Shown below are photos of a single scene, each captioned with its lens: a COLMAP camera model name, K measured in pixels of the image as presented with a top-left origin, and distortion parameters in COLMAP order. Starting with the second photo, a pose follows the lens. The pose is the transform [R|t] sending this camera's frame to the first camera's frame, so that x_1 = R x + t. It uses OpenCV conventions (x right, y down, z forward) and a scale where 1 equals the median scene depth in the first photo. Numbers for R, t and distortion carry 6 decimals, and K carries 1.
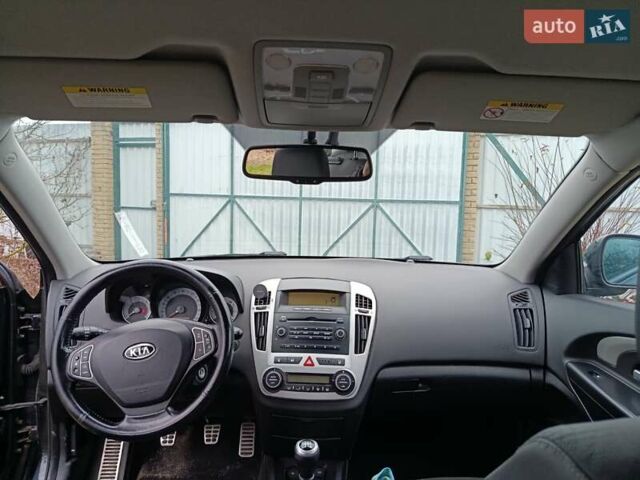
lens RADIAL K [[475.3, 0, 320.3], [0, 475.3, 231.1], [0, 0, 1]] dist [0.008417, -0.017768]
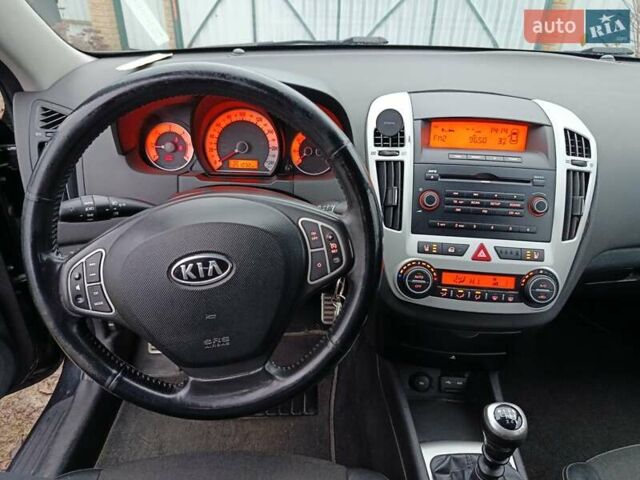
lens RADIAL K [[459.3, 0, 317.5], [0, 459.3, 242.0], [0, 0, 1]] dist [0.045074, -0.053333]
pose [[0.999347, 0.020474, -0.029762, -0.198746], [-0.004604, 0.889349, 0.457207, 0.006345], [0.035830, -0.456771, 0.888862, 0.481059]]
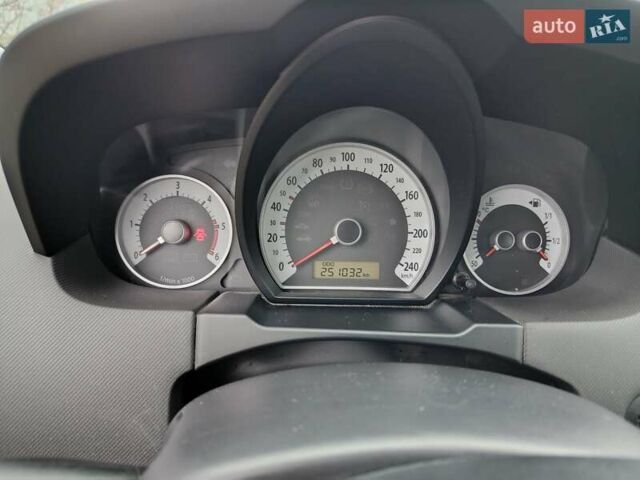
lens RADIAL K [[459.3, 0, 321.2], [0, 459.3, 237.0], [0, 0, 1]] dist [0.045074, -0.053333]
pose [[0.999755, 0.010929, -0.019235, -0.336086], [-0.004835, 0.956378, 0.292093, 0.107890], [0.021588, -0.291929, 0.956196, 0.851192]]
